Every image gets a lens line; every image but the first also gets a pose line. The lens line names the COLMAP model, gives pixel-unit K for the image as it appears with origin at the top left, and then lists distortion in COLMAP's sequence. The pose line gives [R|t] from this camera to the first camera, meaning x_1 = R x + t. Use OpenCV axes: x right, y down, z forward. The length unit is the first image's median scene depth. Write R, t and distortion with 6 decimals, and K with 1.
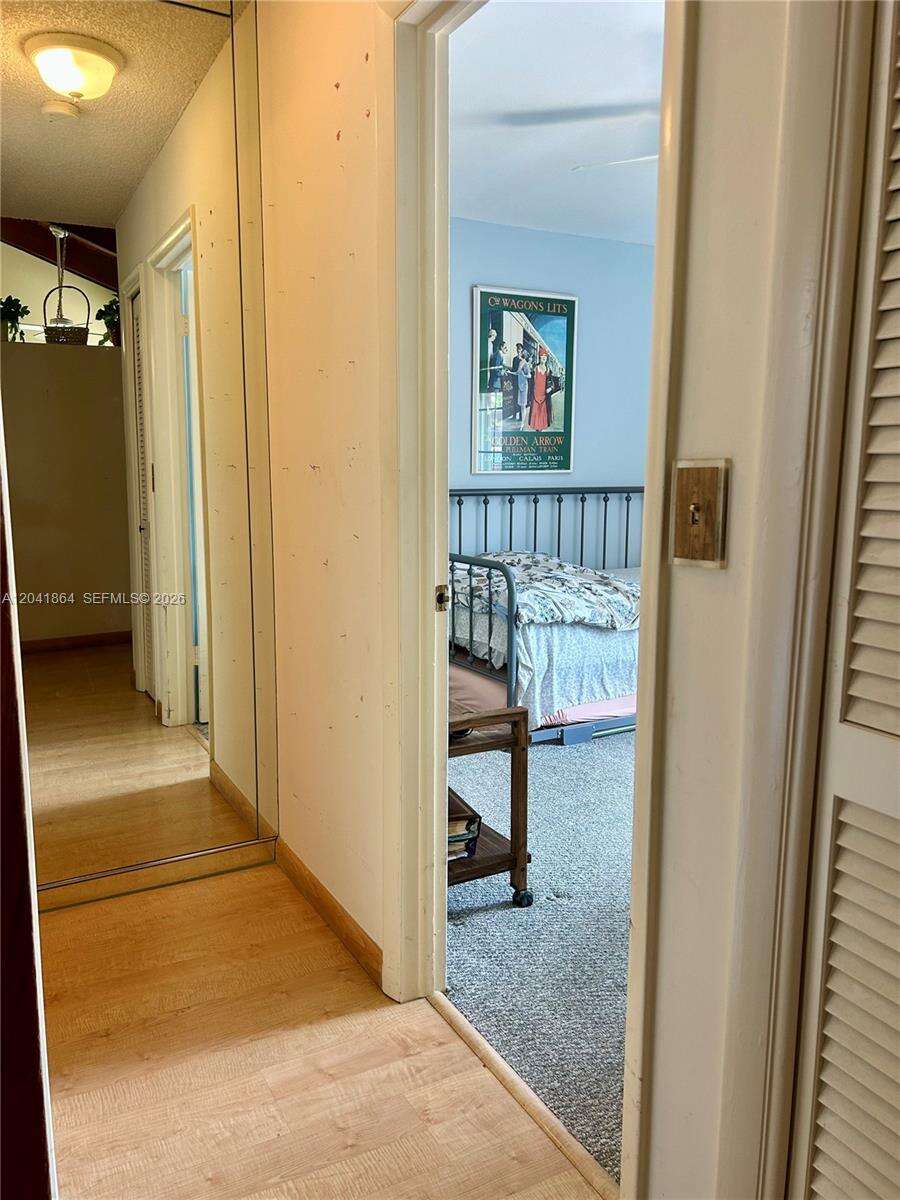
lens RADIAL K [[895.8, 0, 454.7], [0, 895.8, 606.0], [0, 0, 1]] dist [0.048241, -0.054651]
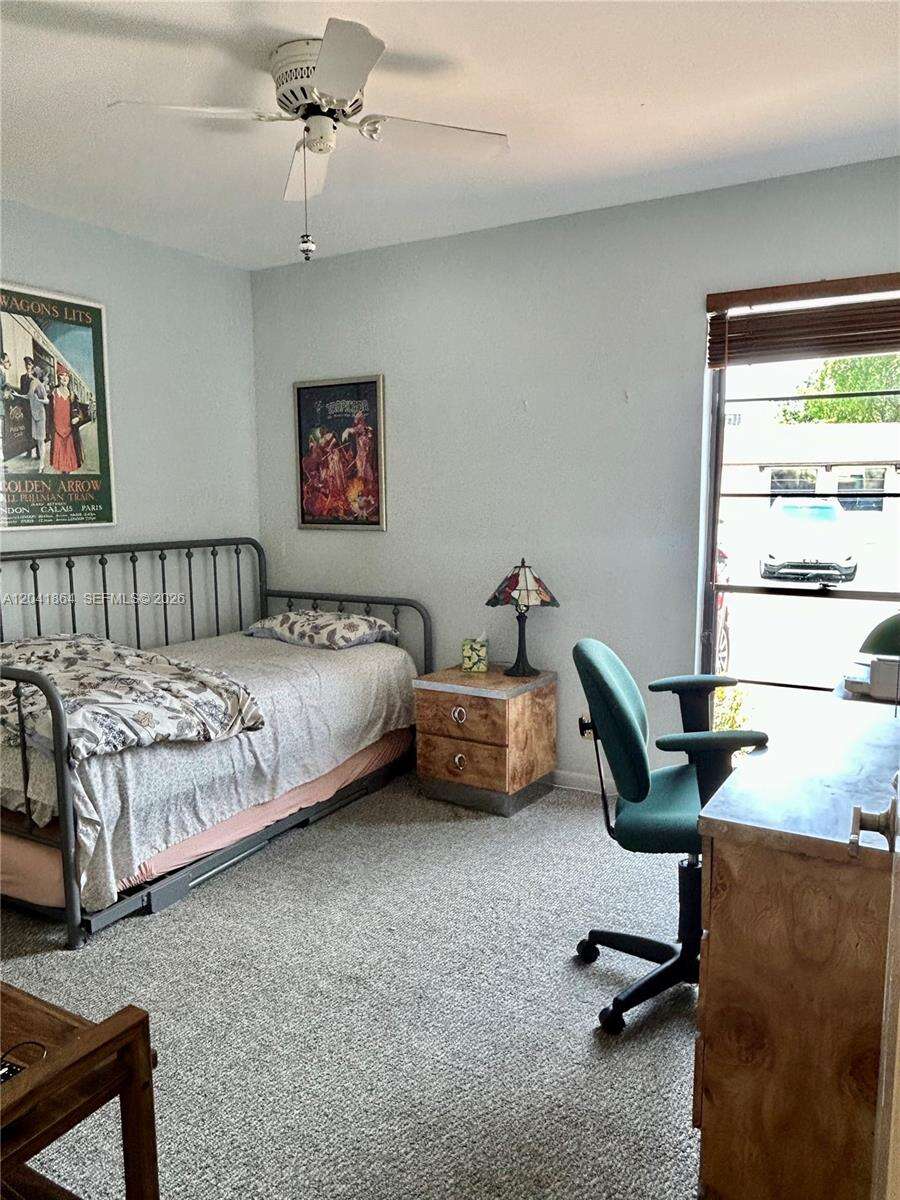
lens RADIAL K [[861.7, 0, 446.9], [0, 861.7, 606.4], [0, 0, 1]] dist [0.002462, 0.000509]
pose [[0.862041, -0.073353, 0.501502, -0.003267], [0.086770, 0.996222, -0.003437, -0.064420], [-0.499355, 0.046478, 0.865150, 0.263165]]
